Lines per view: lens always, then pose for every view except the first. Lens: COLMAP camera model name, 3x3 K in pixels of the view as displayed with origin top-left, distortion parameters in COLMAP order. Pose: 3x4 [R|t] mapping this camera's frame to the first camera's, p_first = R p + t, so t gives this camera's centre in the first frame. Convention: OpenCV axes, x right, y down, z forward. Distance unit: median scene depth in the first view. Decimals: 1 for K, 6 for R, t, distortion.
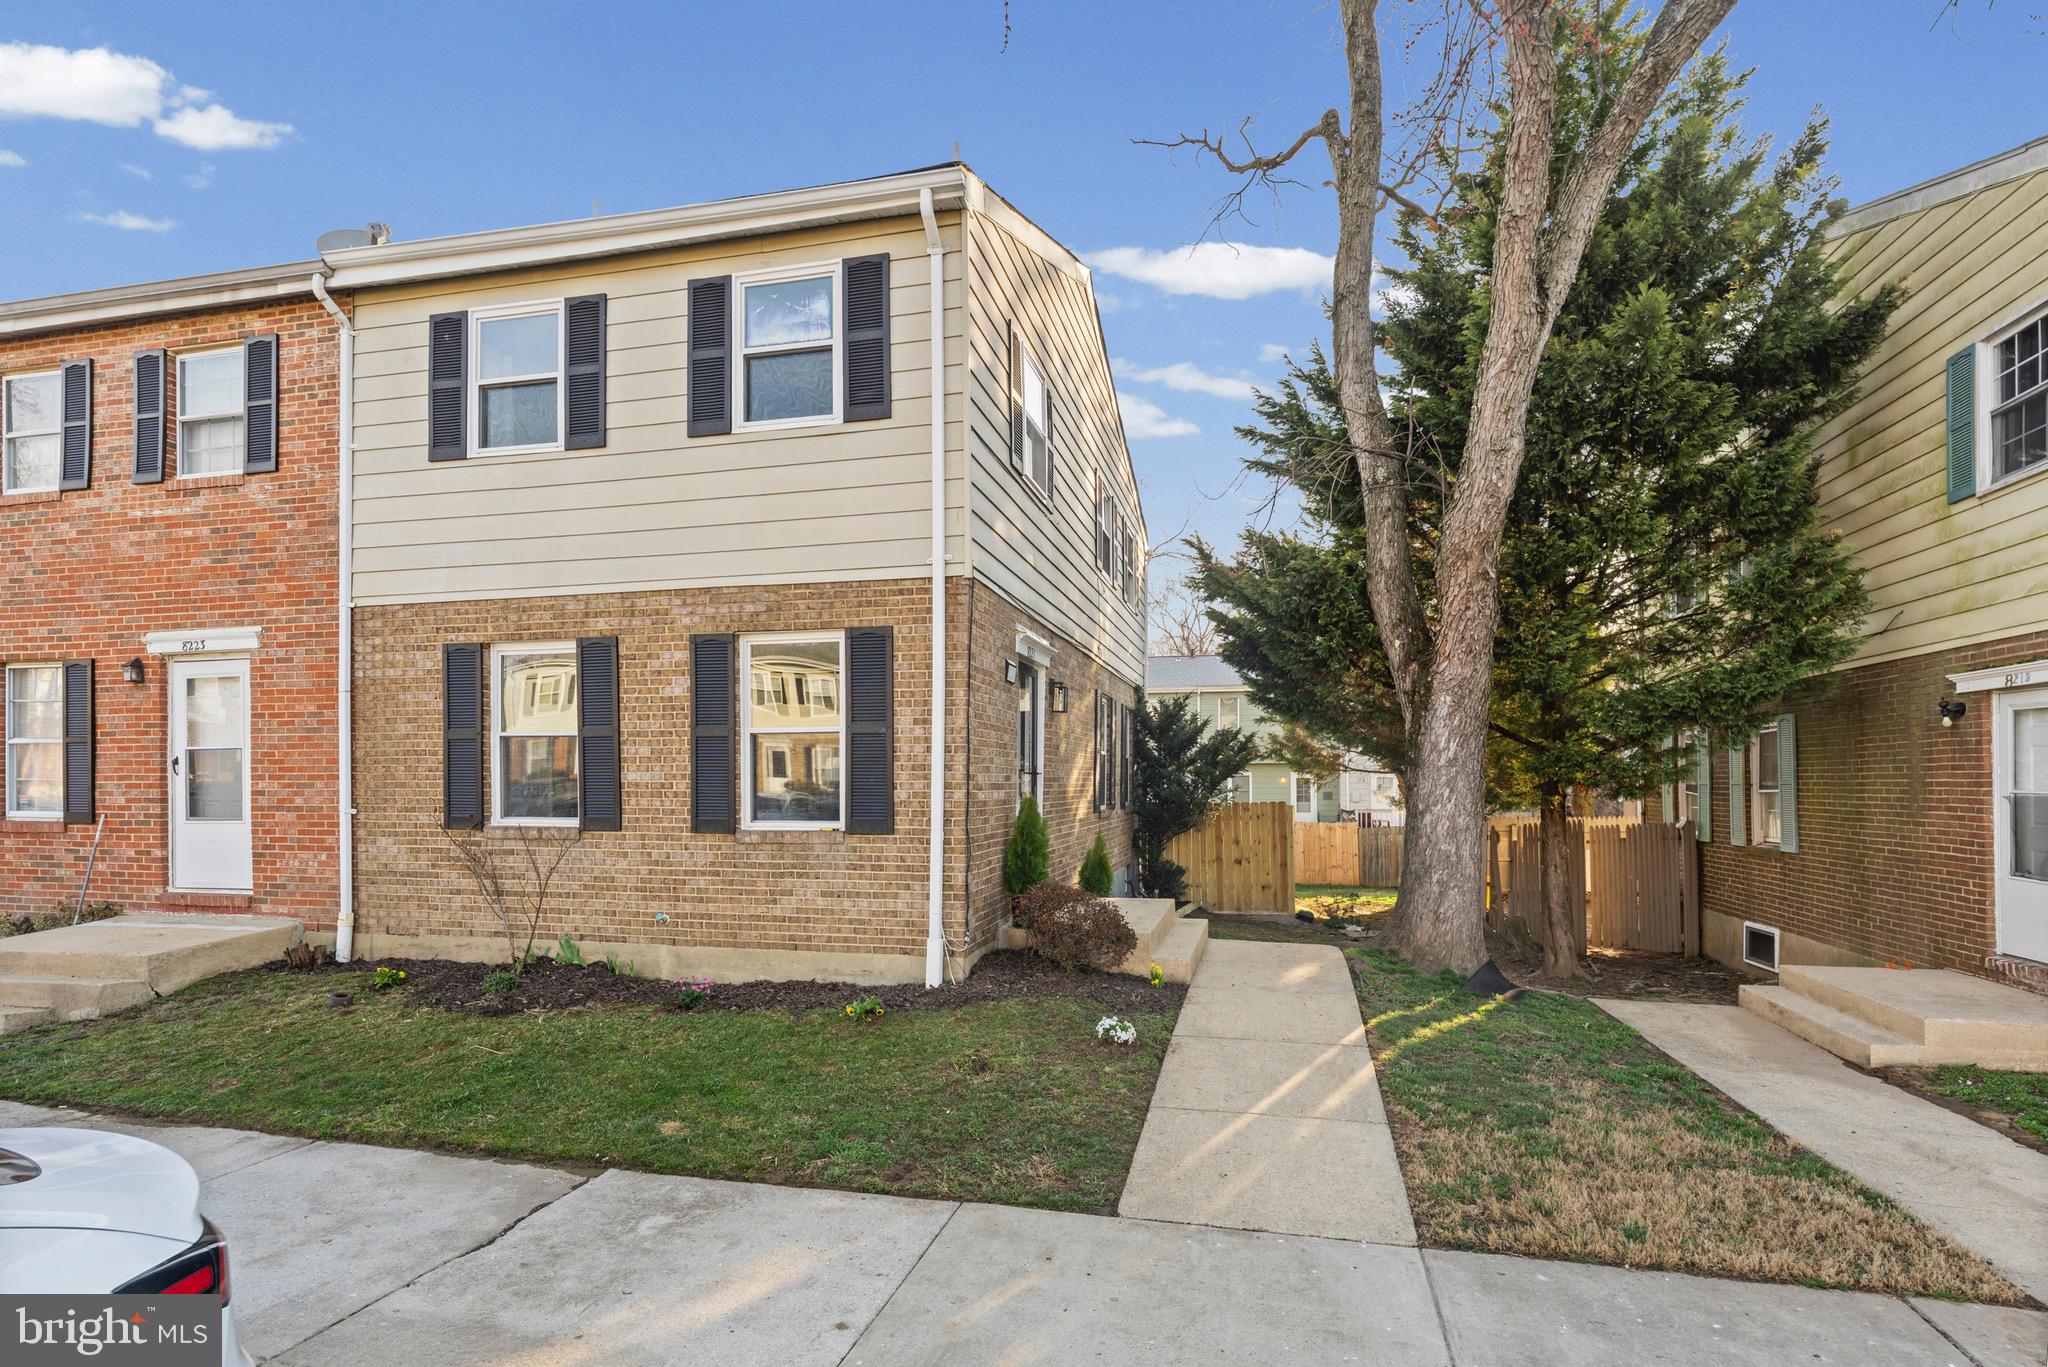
lens RADIAL K [[1038.0, 0, 1004.5], [0, 1038.0, 781.5], [0, 0, 1]] dist [-0.004735, -0.000814]
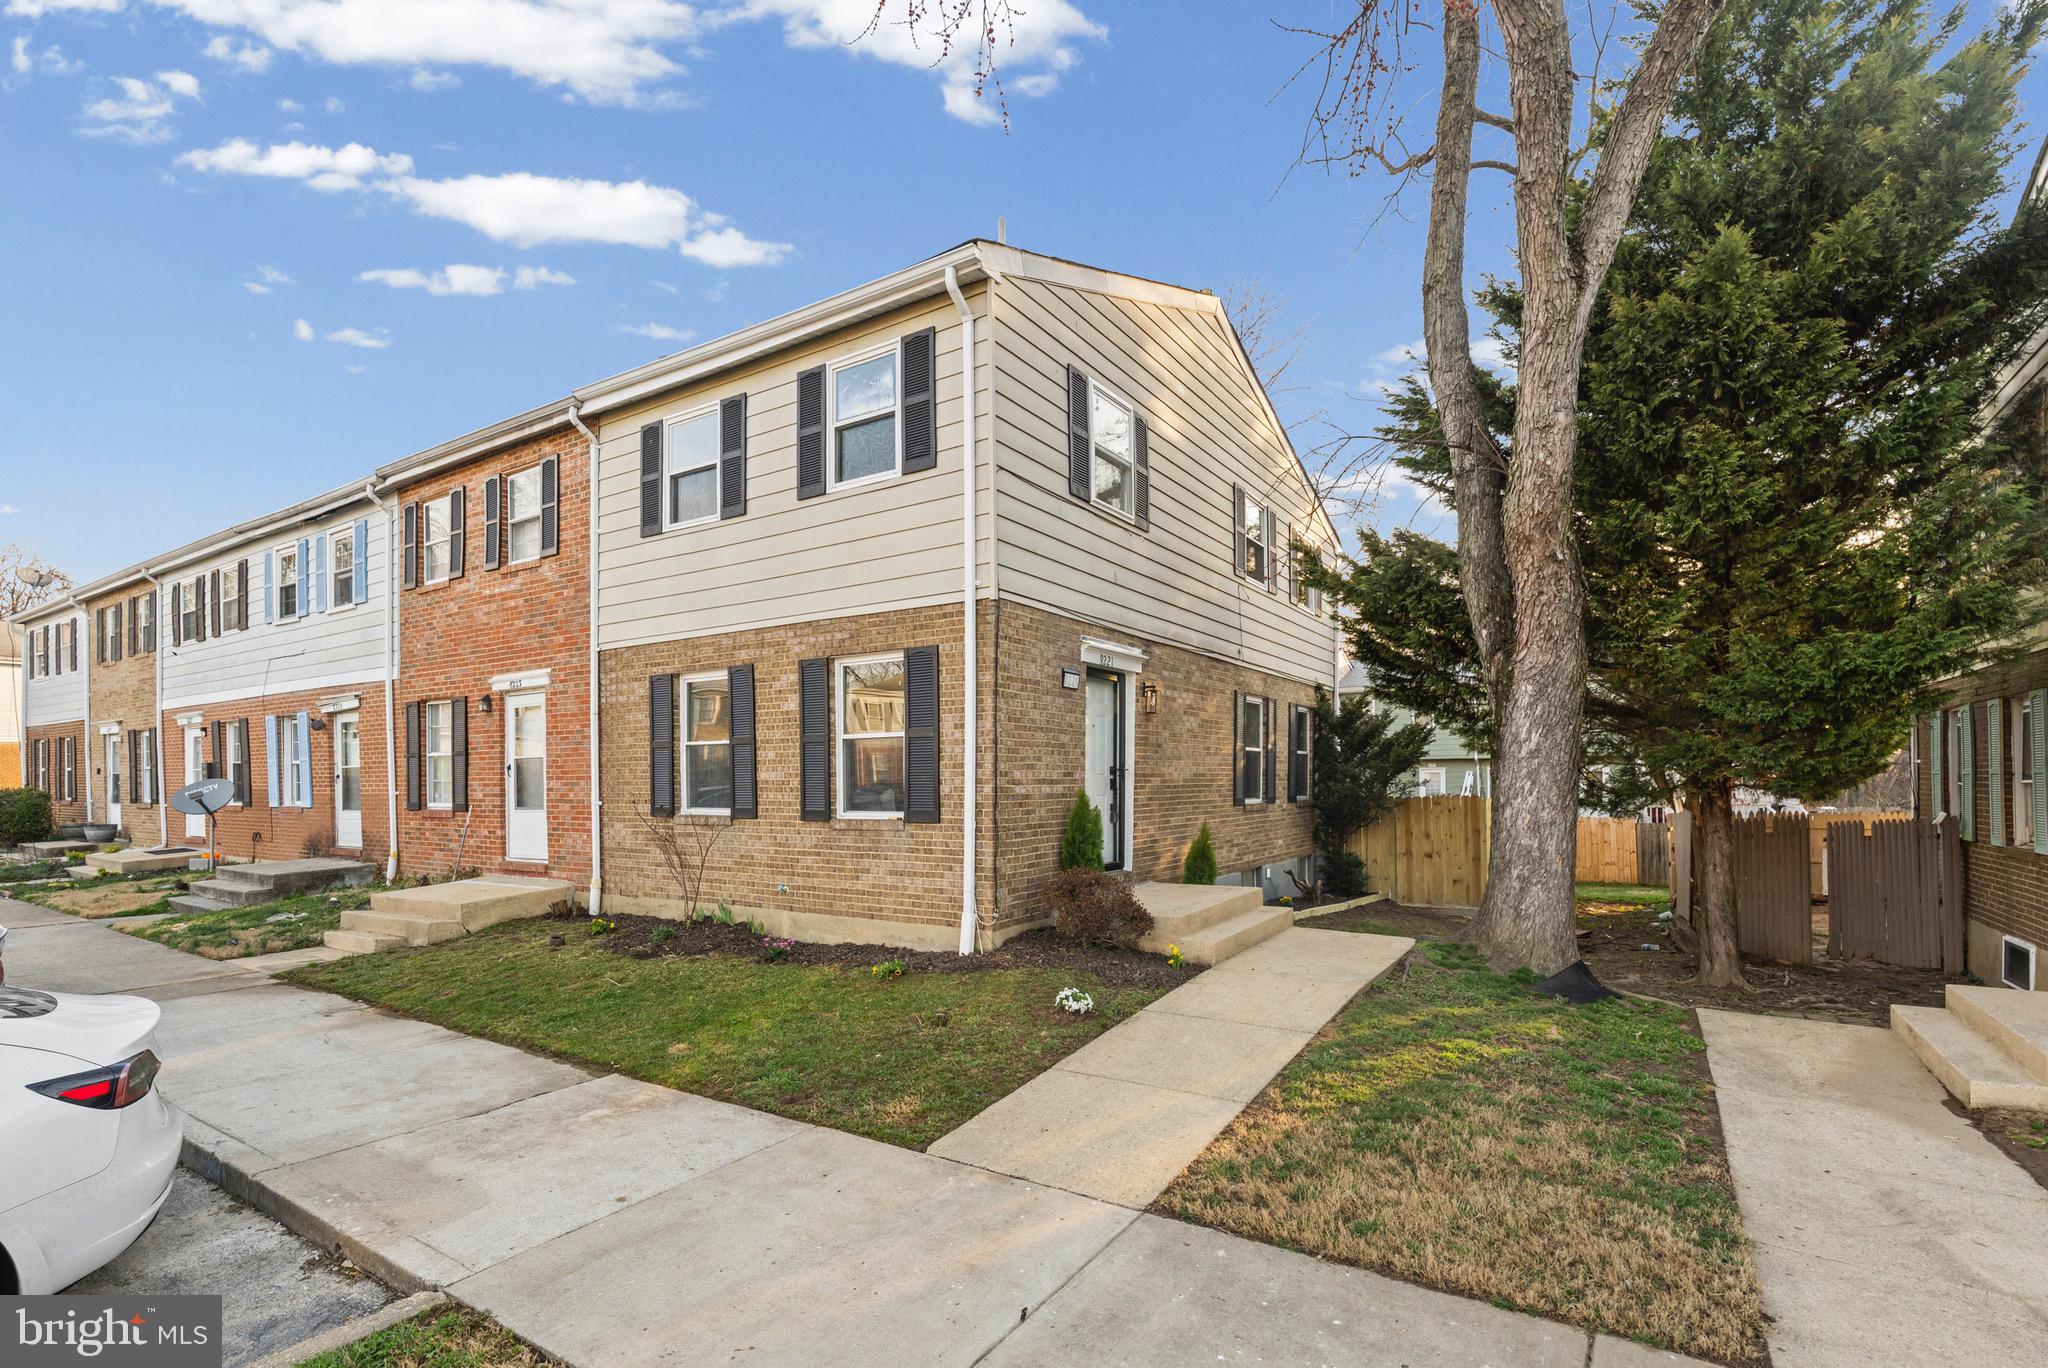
lens RADIAL K [[942.6, 0, 1028.4], [0, 942.6, 782.8], [0, 0, 1]] dist [-0.008618, 0.000307]
pose [[0.946621, -0.005672, -0.322298, 0.311720], [0.007148, 0.999969, 0.003394, 0.002431], [0.322268, -0.005516, 0.946632, 0.025131]]
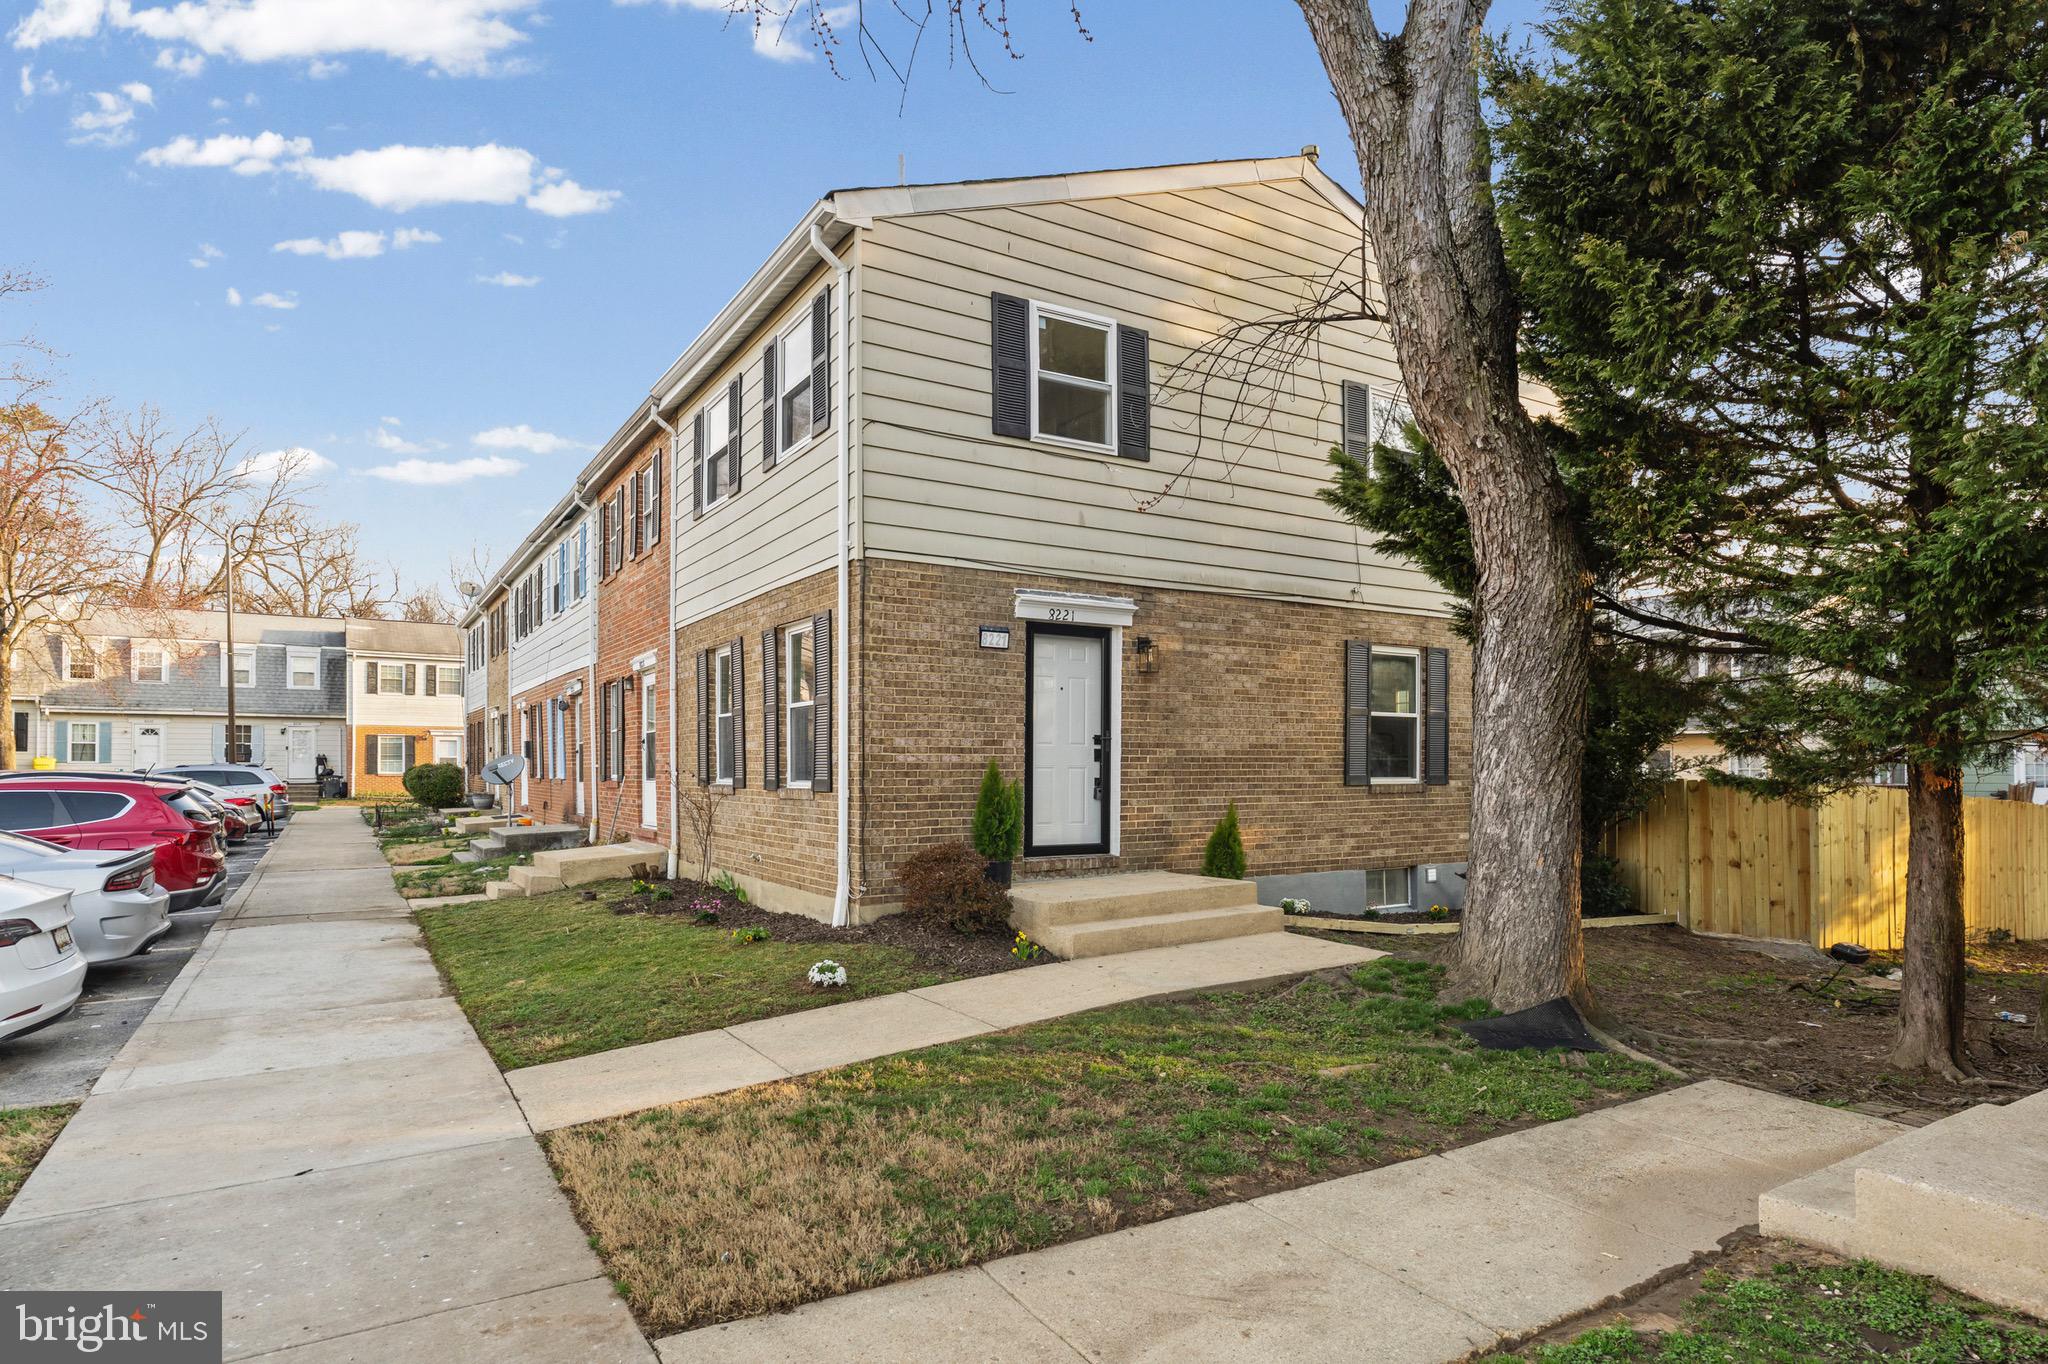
lens RADIAL K [[1127.5, 0, 1025.1], [0, 1127.5, 758.2], [0, 0, 1]] dist [-0.005006, -0.000989]
pose [[0.708102, -0.006889, -0.706076, 0.864186], [0.001941, 0.999968, -0.007809, 0.022189], [0.706107, 0.004159, 0.708093, 0.258314]]
